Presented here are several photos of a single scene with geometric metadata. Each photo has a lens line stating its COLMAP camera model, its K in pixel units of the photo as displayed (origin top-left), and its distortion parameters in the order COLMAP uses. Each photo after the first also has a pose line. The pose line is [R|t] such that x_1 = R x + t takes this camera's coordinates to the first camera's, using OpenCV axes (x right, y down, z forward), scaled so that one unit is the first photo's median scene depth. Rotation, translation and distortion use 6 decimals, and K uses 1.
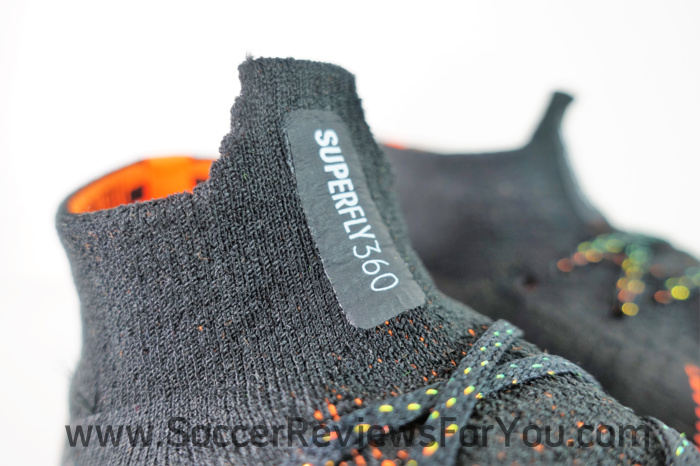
lens RADIAL K [[482.1, 0, 350.0], [0, 482.1, 233.0], [0, 0, 1]] dist [0.007701, -0.005385]
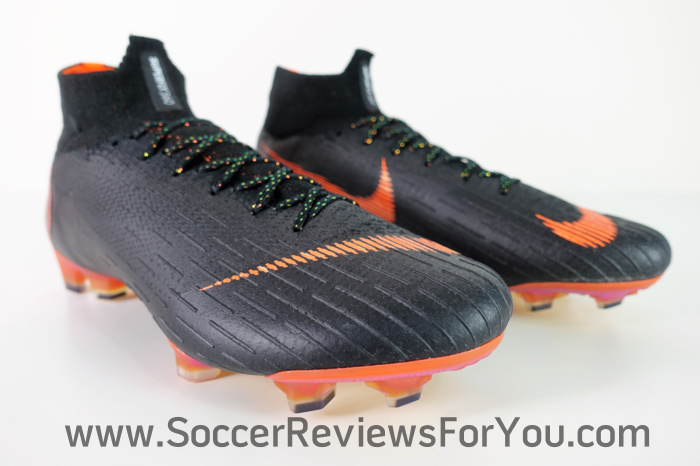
lens RADIAL K [[482.1, 0, 350.0], [0, 482.1, 233.0], [0, 0, 1]] dist [0.007701, -0.005385]
pose [[0.970801, 0.032562, 0.237665, 0.530174], [-0.055666, 0.994280, 0.091156, 0.635439], [-0.233338, -0.101725, 0.967060, -2.772364]]
